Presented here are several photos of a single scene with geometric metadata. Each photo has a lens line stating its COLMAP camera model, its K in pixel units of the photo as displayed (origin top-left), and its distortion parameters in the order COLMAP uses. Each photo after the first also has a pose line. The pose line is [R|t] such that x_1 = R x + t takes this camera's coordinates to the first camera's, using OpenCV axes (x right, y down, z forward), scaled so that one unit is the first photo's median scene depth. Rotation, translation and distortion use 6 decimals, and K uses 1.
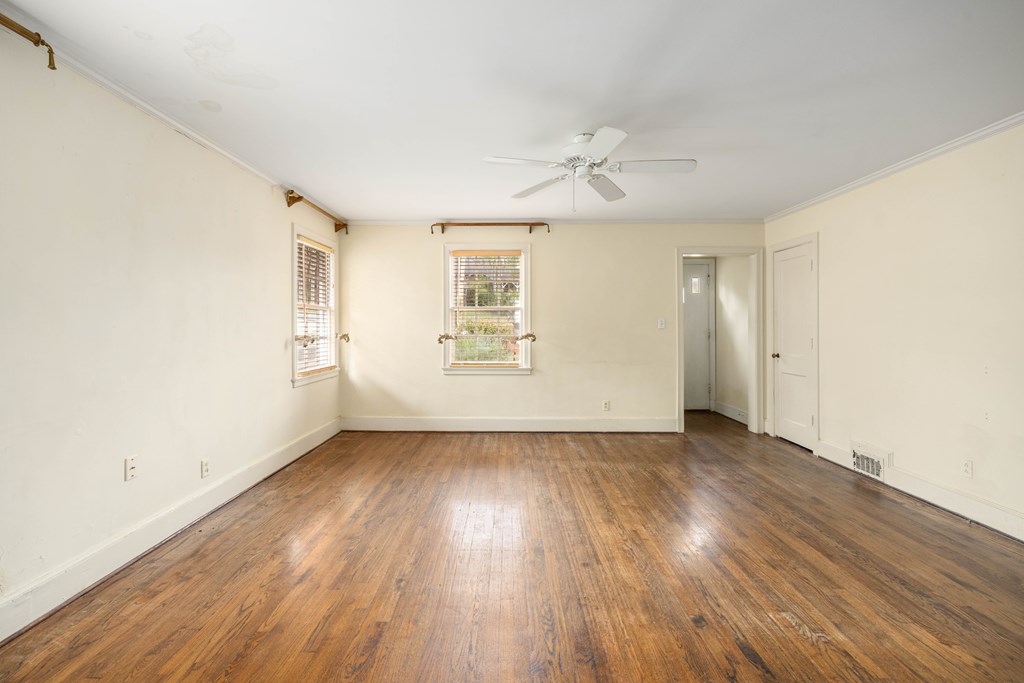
lens RADIAL K [[427.8, 0, 508.8], [0, 427.8, 321.5], [0, 0, 1]] dist [0.001038, 0.000099]
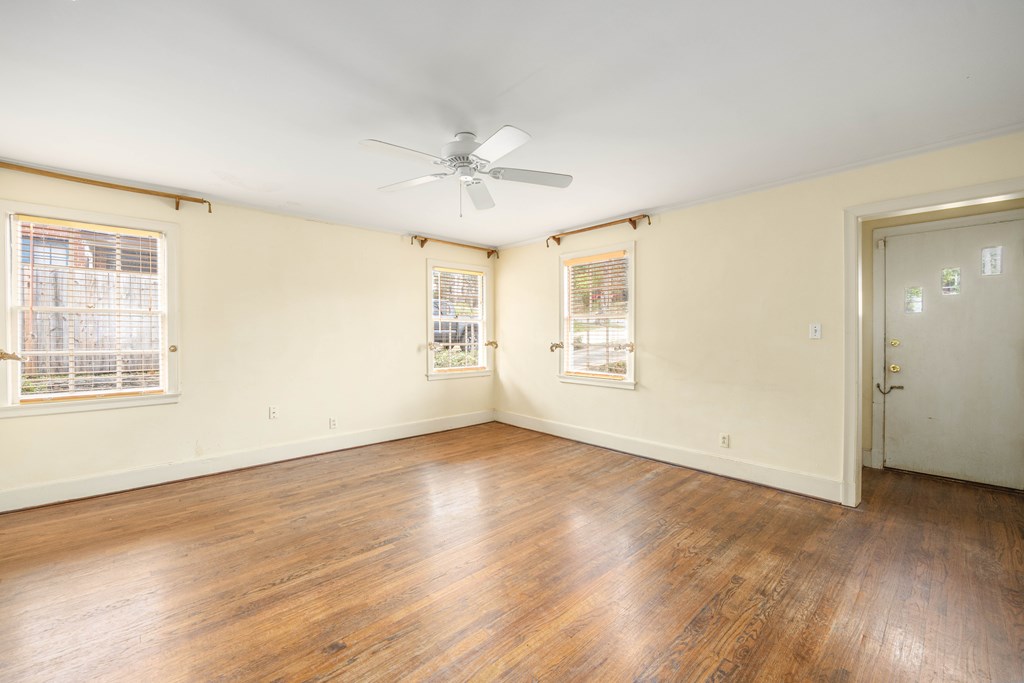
lens RADIAL K [[407.5, 0, 514.0], [0, 407.5, 336.6], [0, 0, 1]] dist [-0.003223, -0.000097]
pose [[0.692927, 0.003066, -0.721001, 0.495175], [0.009101, 0.999874, 0.012999, 0.000725], [0.720950, -0.015569, 0.692812, 0.243633]]
